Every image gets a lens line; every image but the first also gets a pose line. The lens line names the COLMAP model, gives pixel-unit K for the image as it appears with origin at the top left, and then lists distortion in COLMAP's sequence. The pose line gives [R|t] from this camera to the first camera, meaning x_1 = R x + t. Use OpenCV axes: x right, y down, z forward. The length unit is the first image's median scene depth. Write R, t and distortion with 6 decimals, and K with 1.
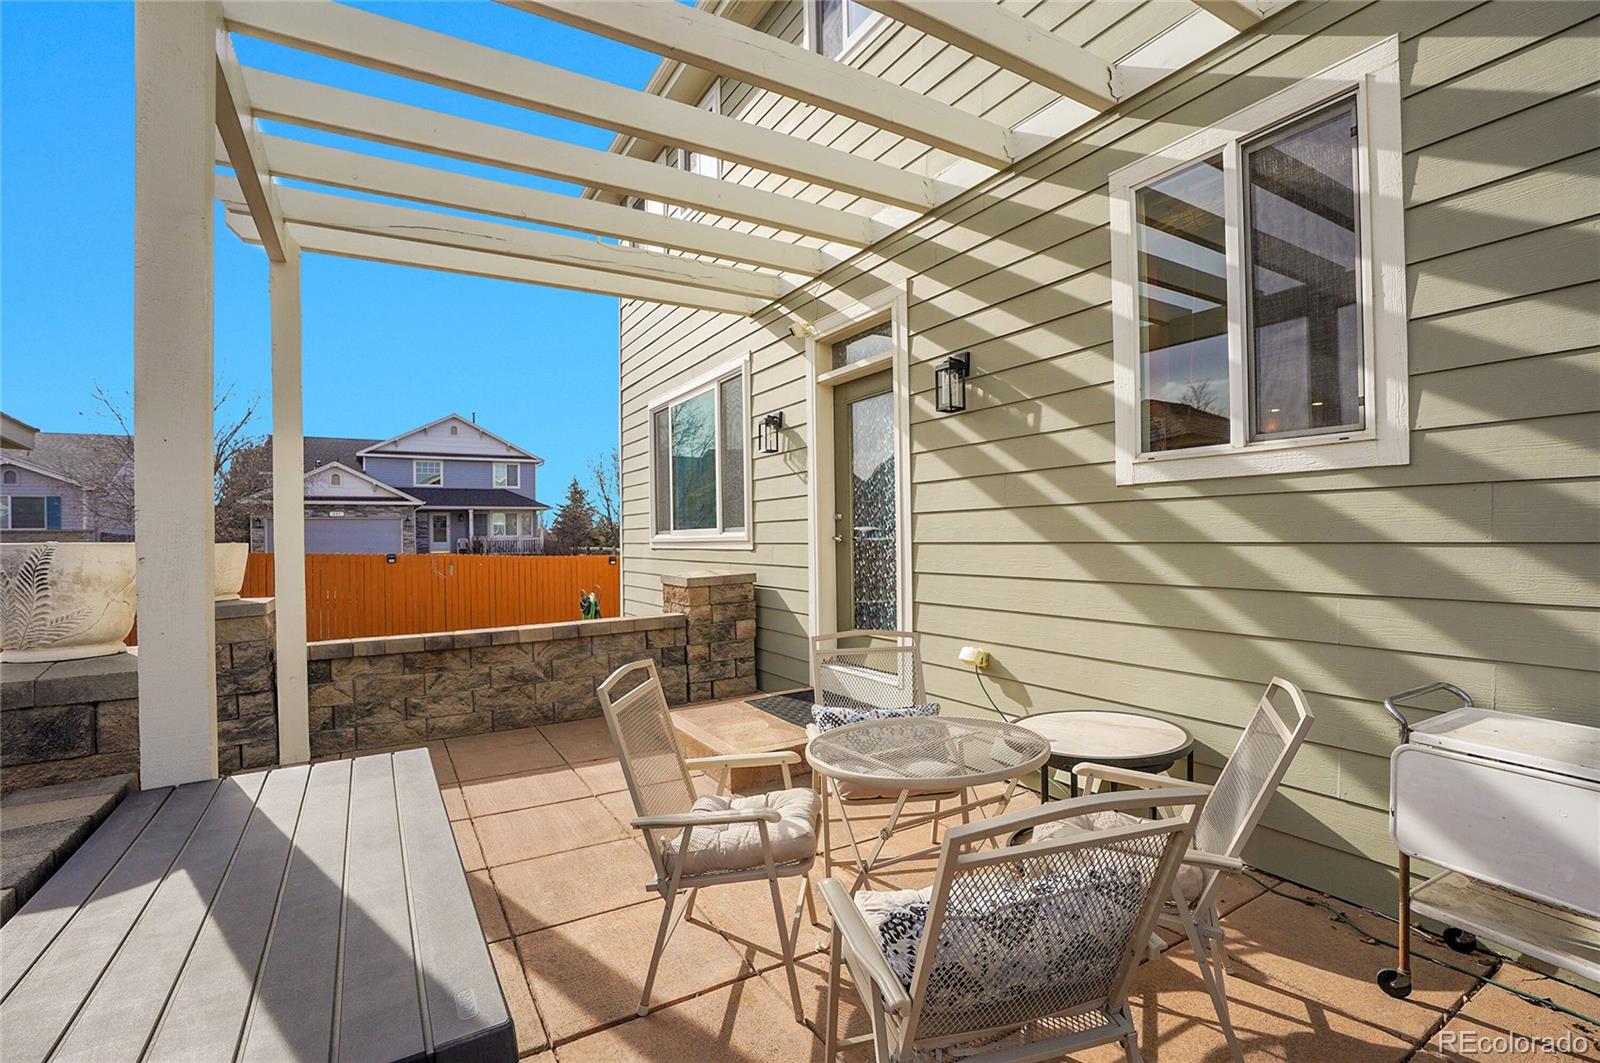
lens RADIAL K [[744.9, 0, 802.4], [0, 744.9, 532.2], [0, 0, 1]] dist [-0.002868, 0.000081]
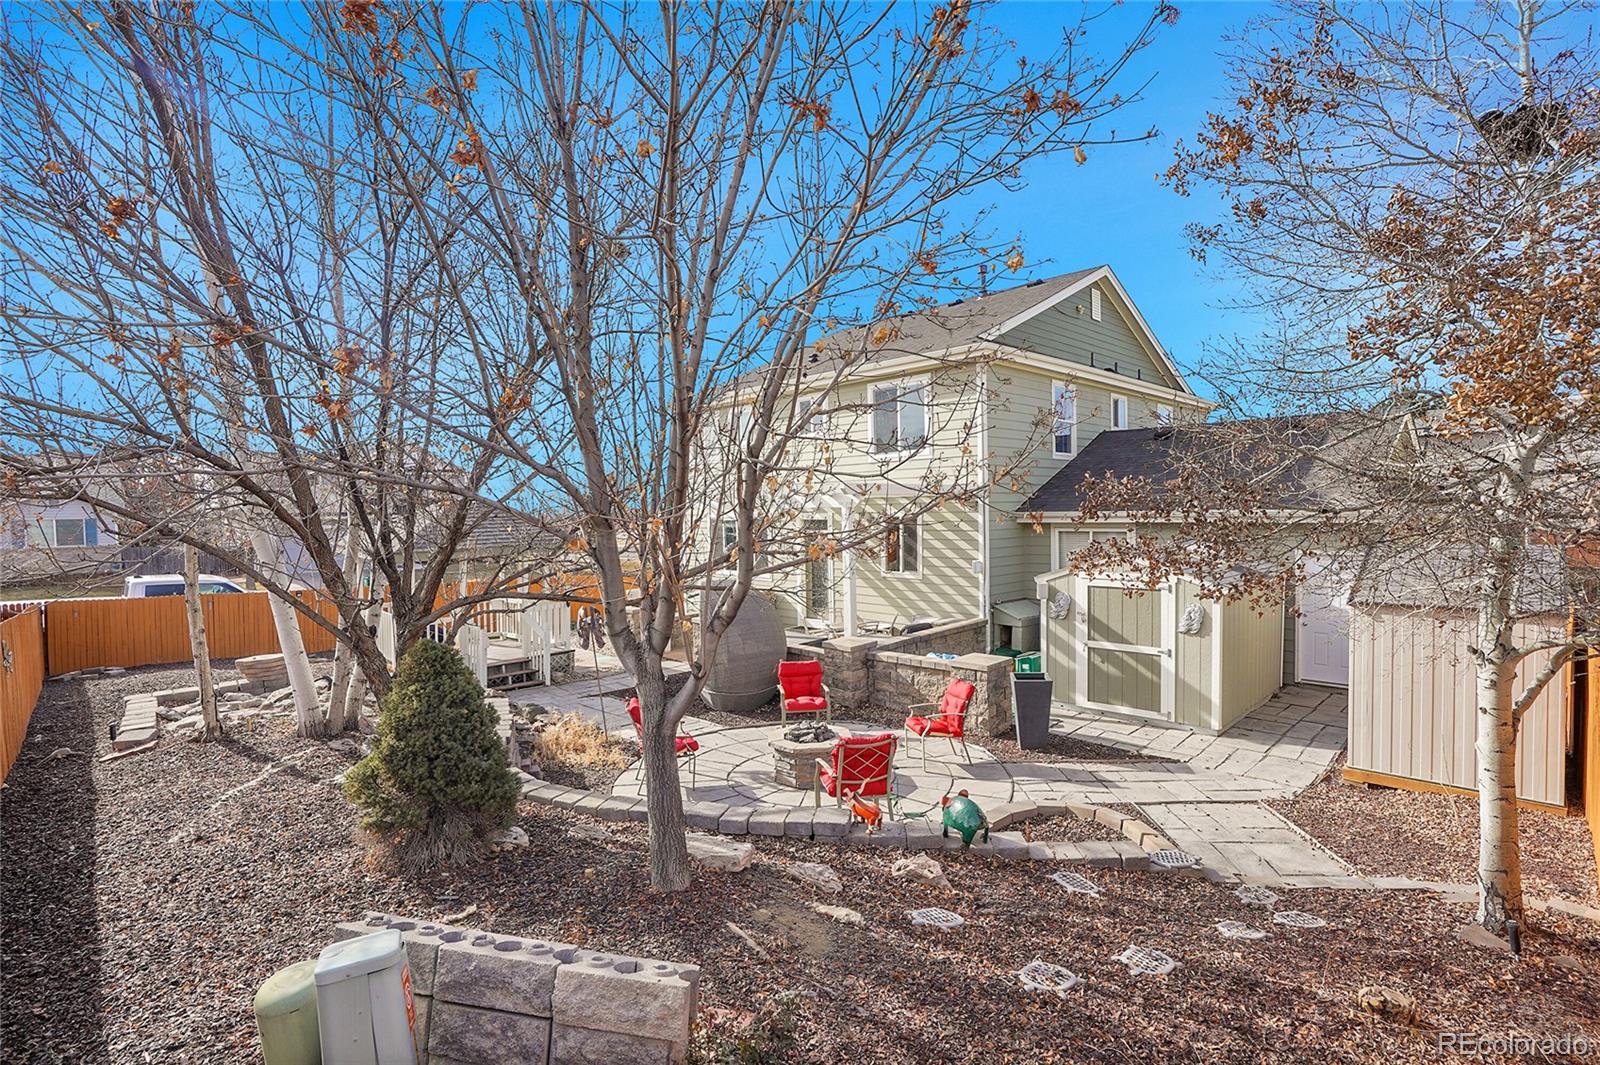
lens RADIAL K [[744.9, 0, 799.4], [0, 744.9, 531.9], [0, 0, 1]] dist [-0.002868, 0.000081]
pose [[0.986307, 0.017814, 0.163957, -0.466458], [-0.020922, 0.999632, 0.017253, -0.221028], [-0.163589, -0.020447, 0.986317, -1.894204]]
